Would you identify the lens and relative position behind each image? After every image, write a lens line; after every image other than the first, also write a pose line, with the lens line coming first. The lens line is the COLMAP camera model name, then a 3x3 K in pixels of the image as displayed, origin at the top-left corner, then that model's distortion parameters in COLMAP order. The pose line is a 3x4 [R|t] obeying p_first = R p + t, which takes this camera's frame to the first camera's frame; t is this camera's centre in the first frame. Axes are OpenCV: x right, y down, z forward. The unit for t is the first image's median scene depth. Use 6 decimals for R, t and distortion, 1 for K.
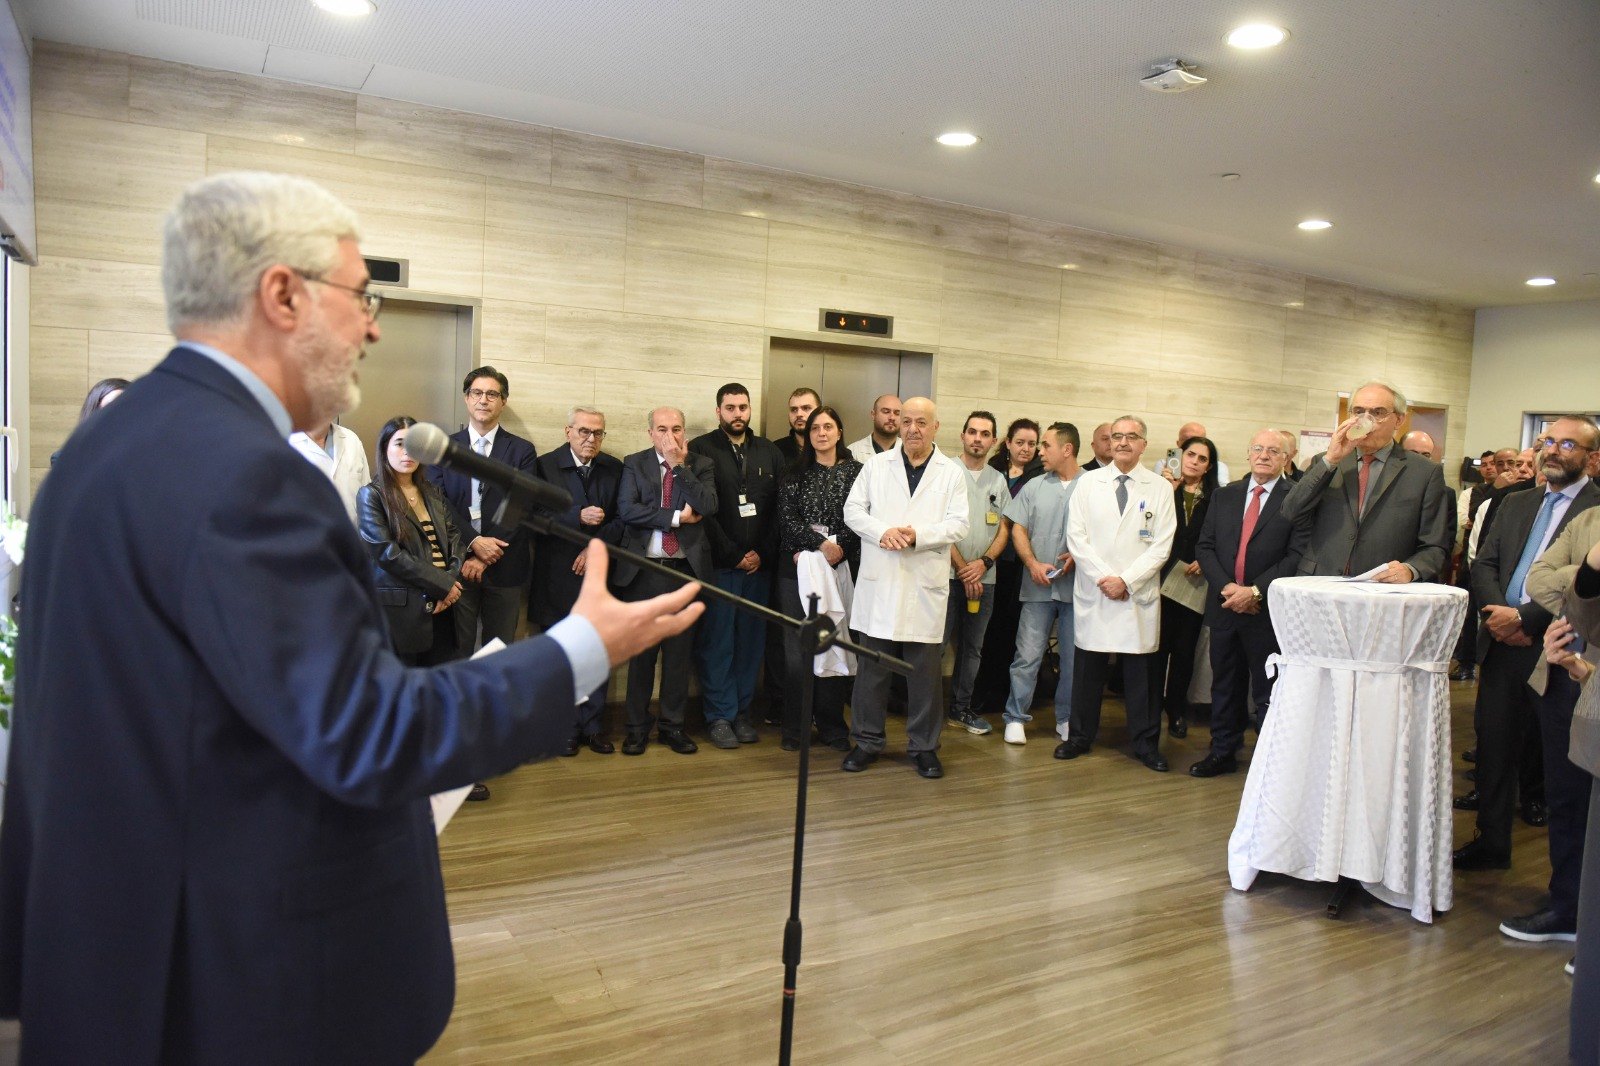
lens RADIAL K [[1090.7, 0, 797.7], [0, 1090.7, 531.0], [0, 0, 1]] dist [-0.049207, -0.004943]
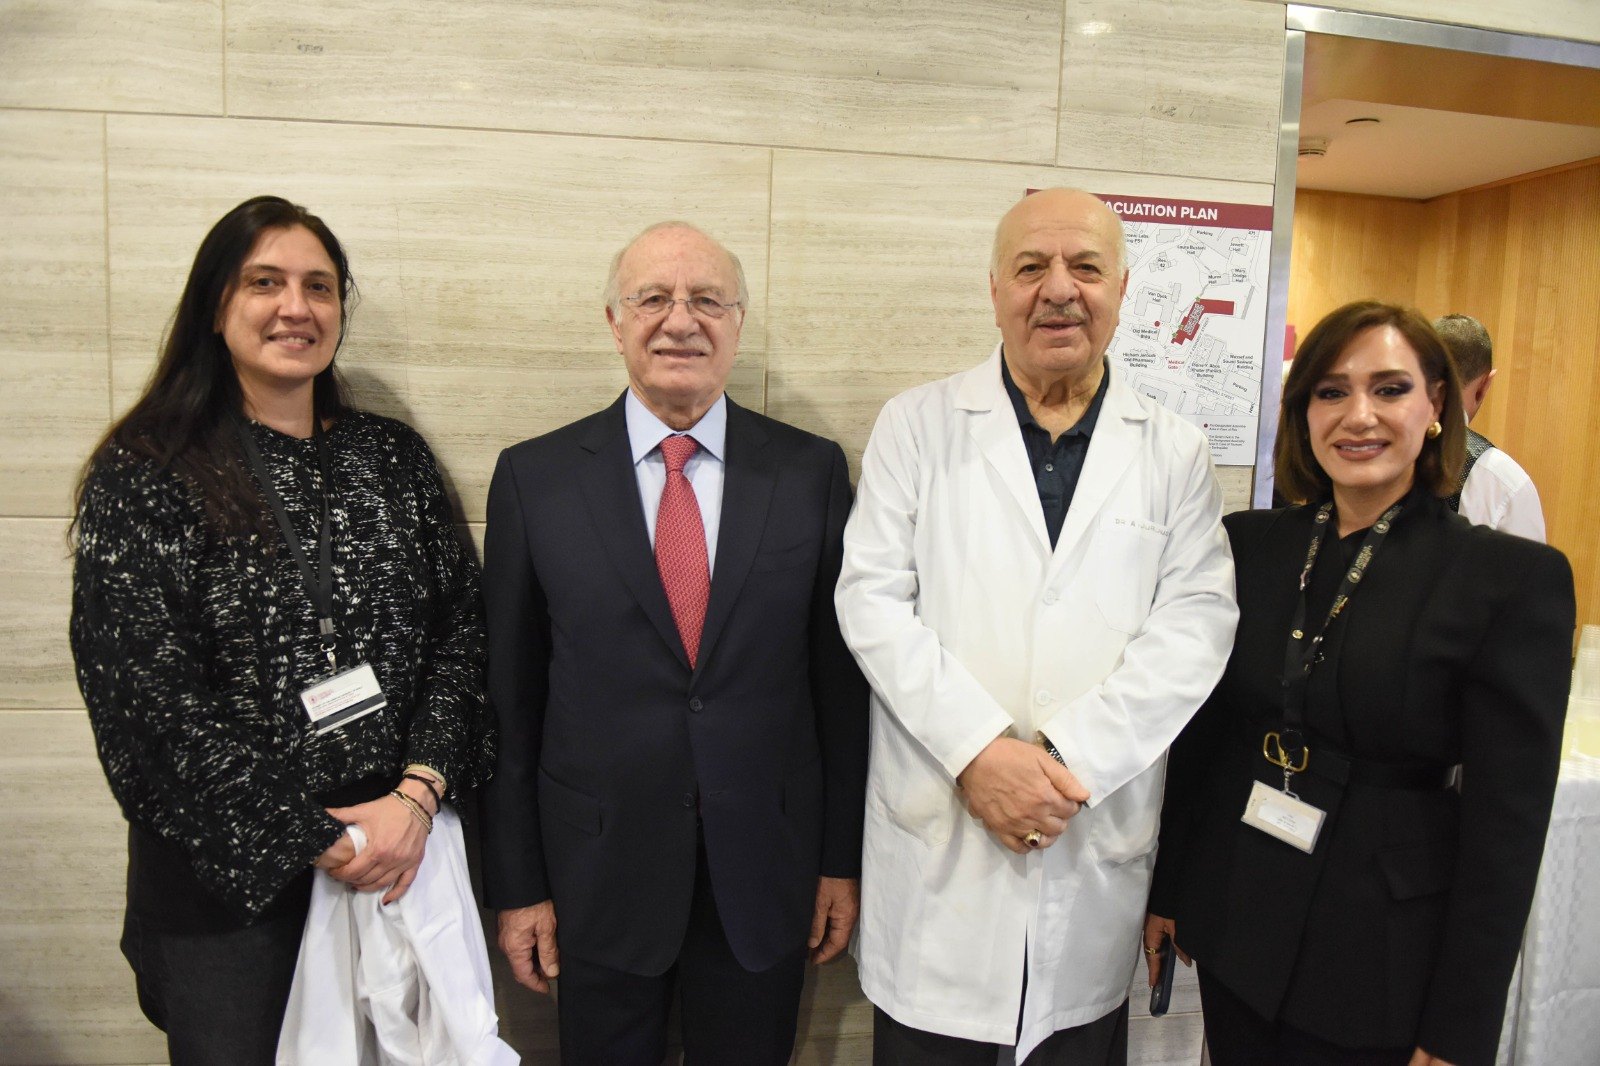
lens RADIAL K [[1089.8, 0, 796.0], [0, 1089.8, 530.9], [0, 0, 1]] dist [-0.049514, -0.003680]
pose [[0.932224, 0.024349, -0.361061, 0.736647], [-0.015097, 0.999482, 0.028423, -0.049944], [0.361566, -0.021046, 0.932109, 1.162861]]
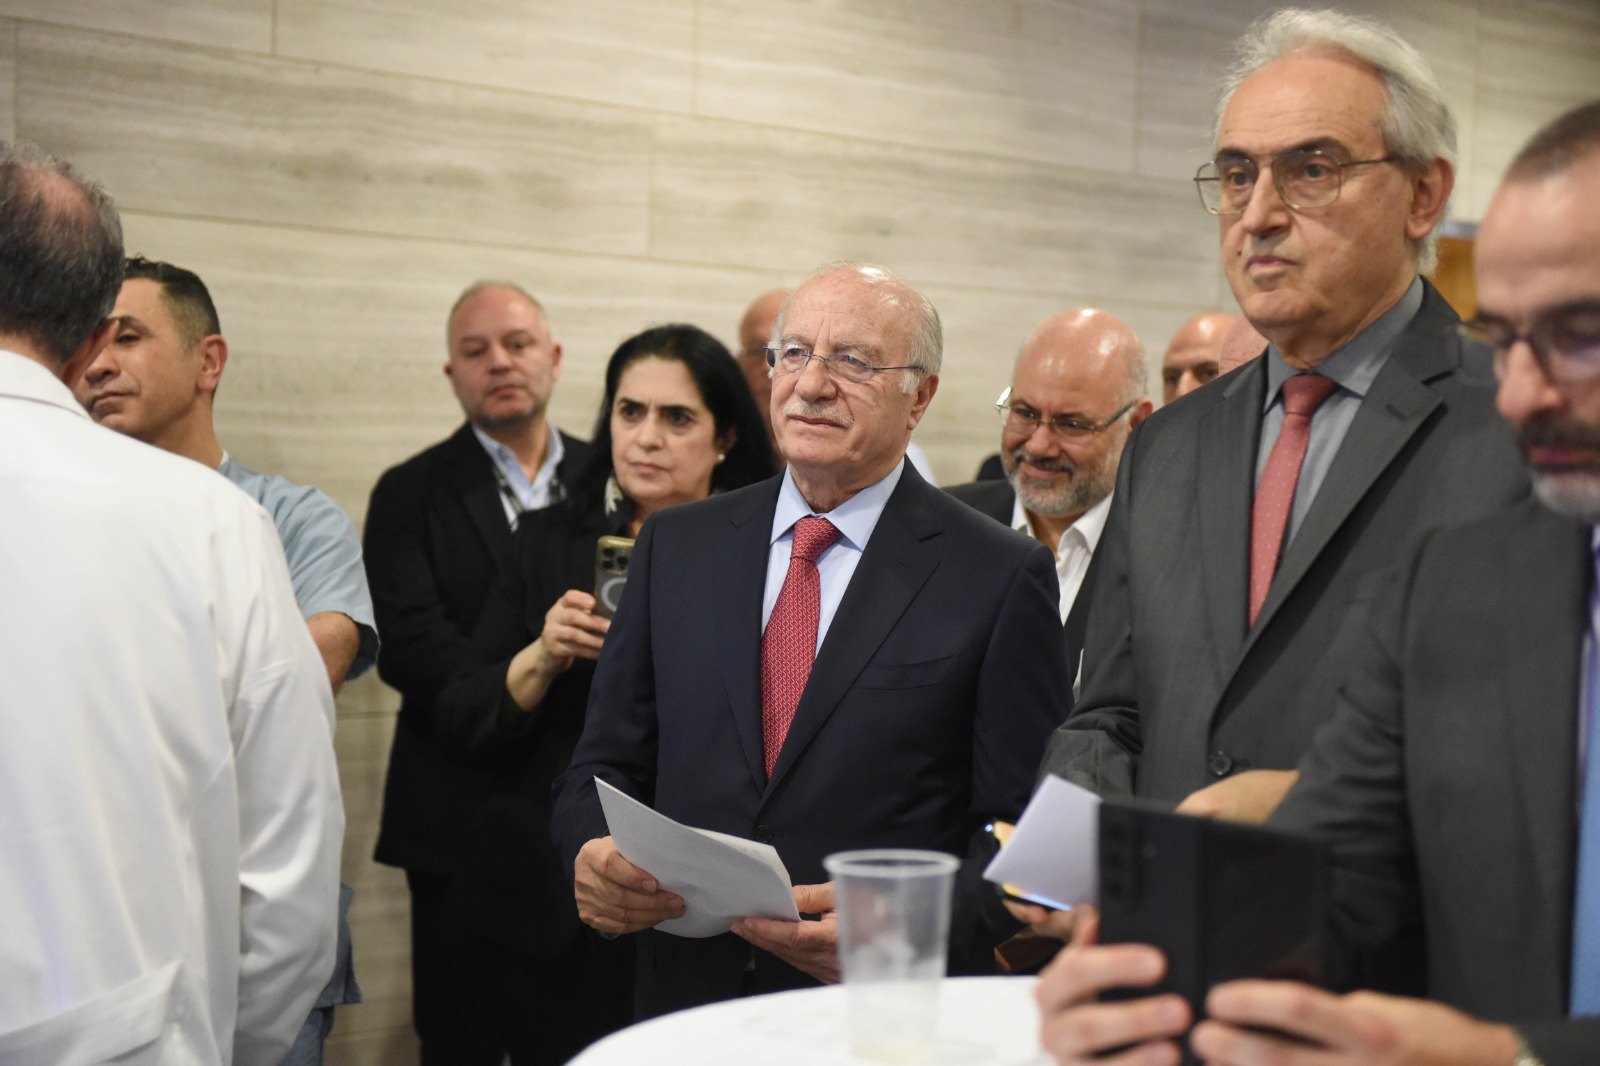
lens RADIAL K [[2540.5, 0, 703.4], [0, 2540.5, 533.5], [0, 0, 1]] dist [0.100191, 0.016649]
pose [[0.983649, -0.021566, 0.178798, 0.282334], [0.027642, 0.999119, -0.031562, -0.021712], [-0.177960, 0.035988, 0.983379, 0.450452]]
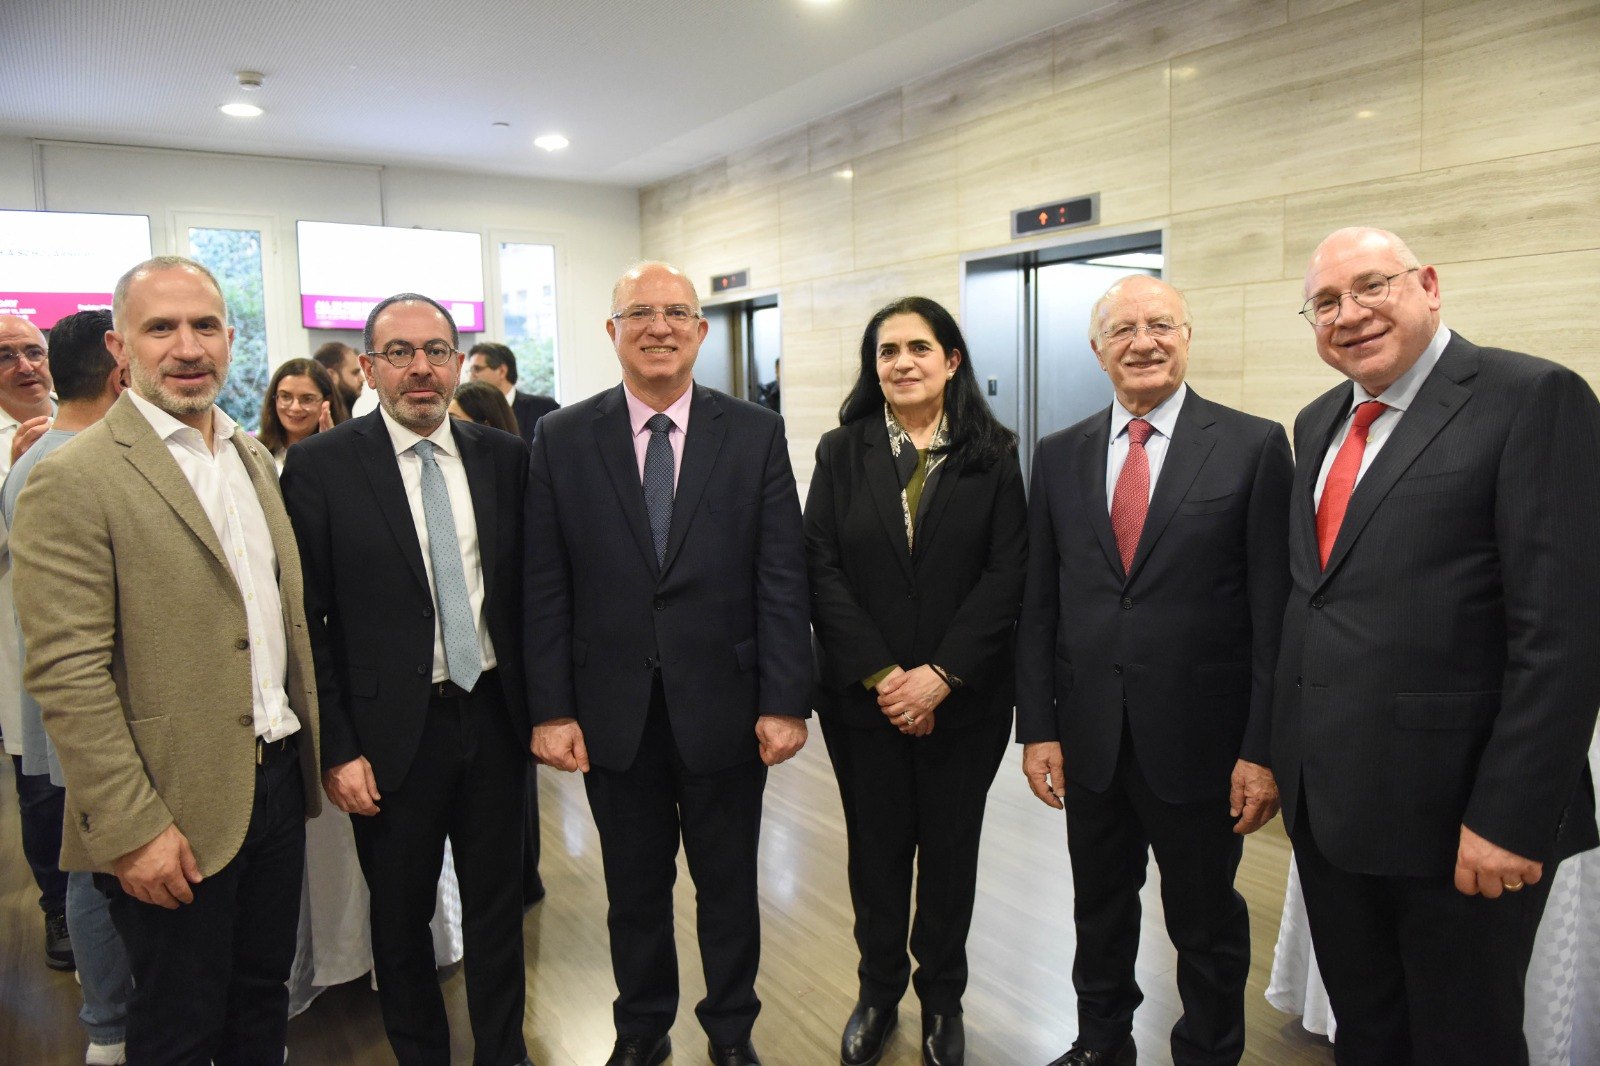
lens RADIAL K [[1087.0, 0, 796.3], [0, 1087.0, 532.3], [0, 0, 1]] dist [-0.050513, -0.005082]
pose [[0.070697, 0.074084, -0.994743, 0.869229], [-0.049192, 0.996284, 0.070702, -0.022317], [0.996284, 0.043935, 0.074079, 0.861153]]
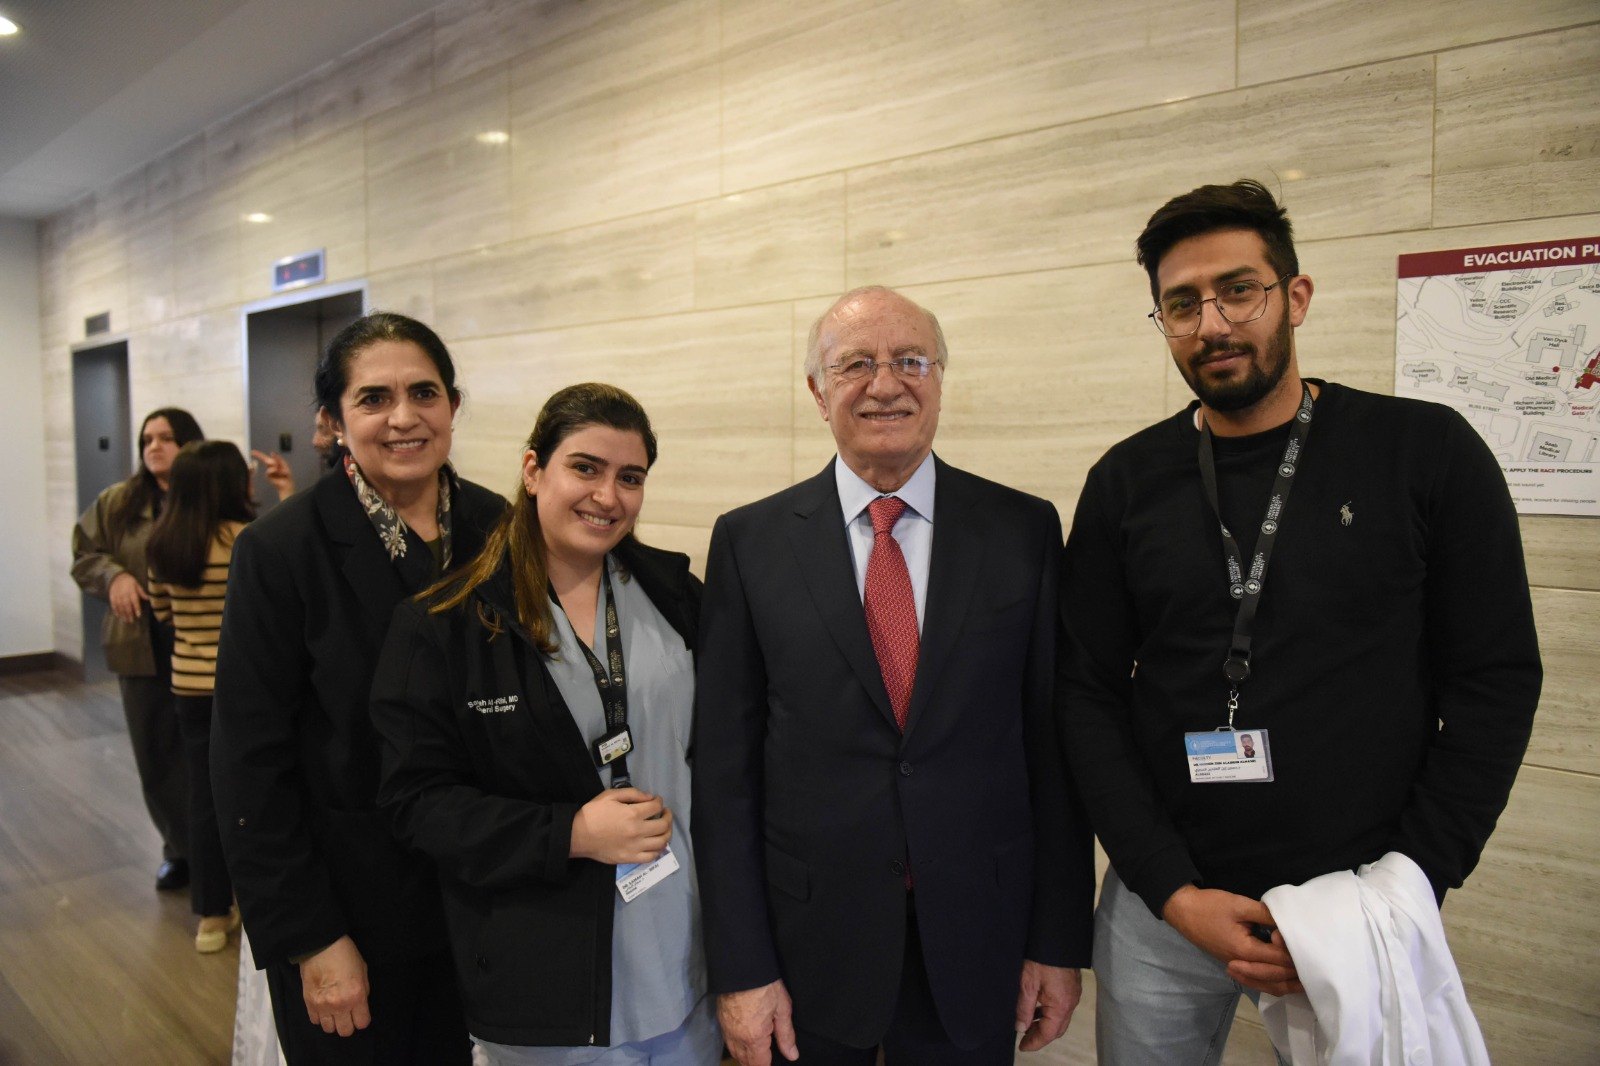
lens RADIAL K [[1087.0, 0, 796.3], [0, 1087.0, 532.3], [0, 0, 1]] dist [-0.050513, -0.005082]
pose [[0.328112, 0.024433, -0.944323, 0.926962], [-0.062225, 0.998053, 0.004203, -0.045434], [0.942587, 0.057381, 0.328994, 1.200371]]
